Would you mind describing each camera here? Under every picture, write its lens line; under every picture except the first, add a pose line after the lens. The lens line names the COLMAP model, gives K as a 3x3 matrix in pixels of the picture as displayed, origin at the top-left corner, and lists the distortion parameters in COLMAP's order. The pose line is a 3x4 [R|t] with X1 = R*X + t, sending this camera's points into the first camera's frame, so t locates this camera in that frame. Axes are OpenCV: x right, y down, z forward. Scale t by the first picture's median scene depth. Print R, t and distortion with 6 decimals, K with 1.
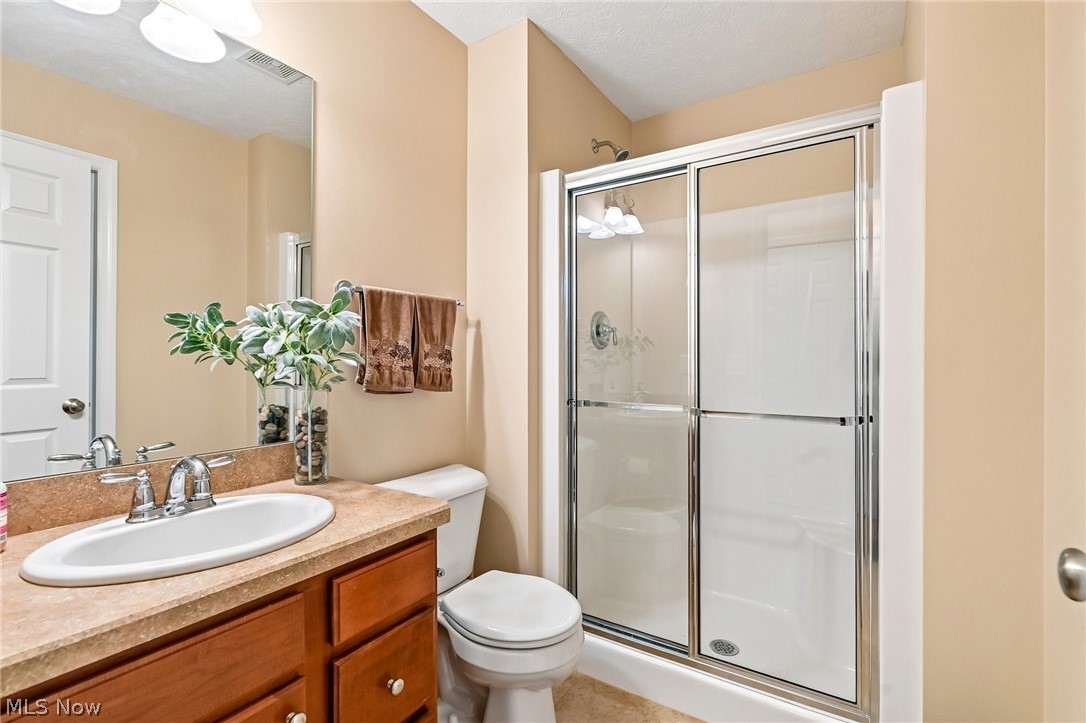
lens RADIAL K [[486.8, 0, 547.4], [0, 486.8, 361.5], [0, 0, 1]] dist [-0.000184, -0.002175]
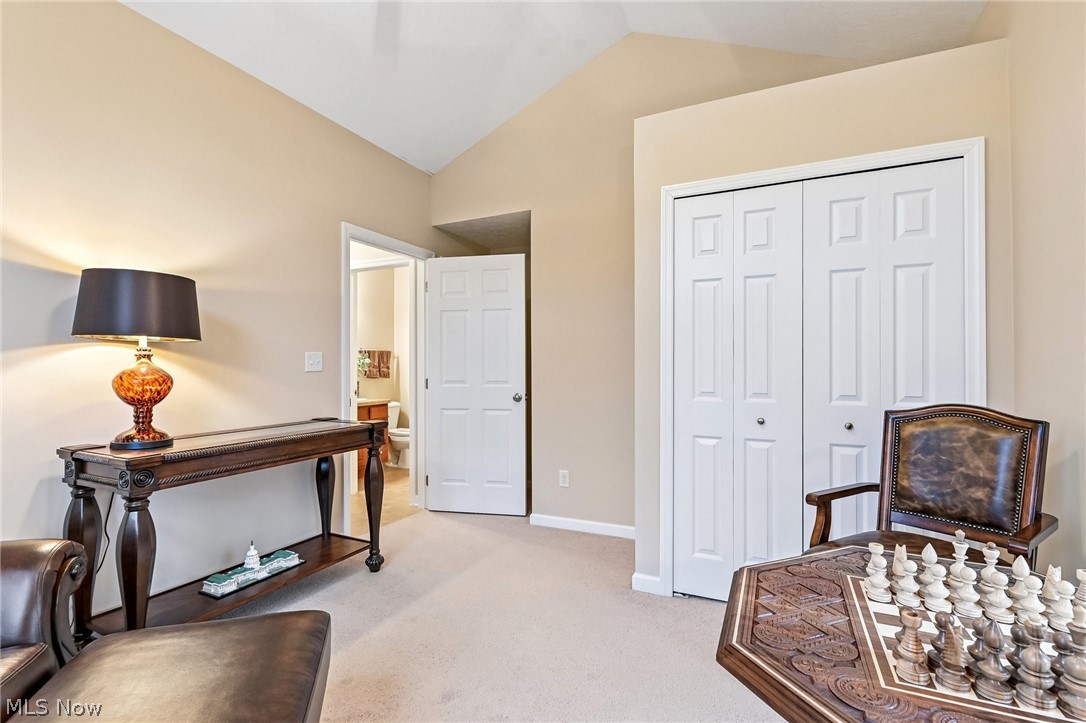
lens RADIAL K [[486.8, 0, 541.0], [0, 486.8, 366.2], [0, 0, 1]] dist [-0.000184, -0.002175]
pose [[0.990782, -0.003384, 0.135425, 0.393080], [0.003245, 0.999994, 0.001245, -0.022845], [-0.135428, -0.000794, 0.990787, -2.536014]]
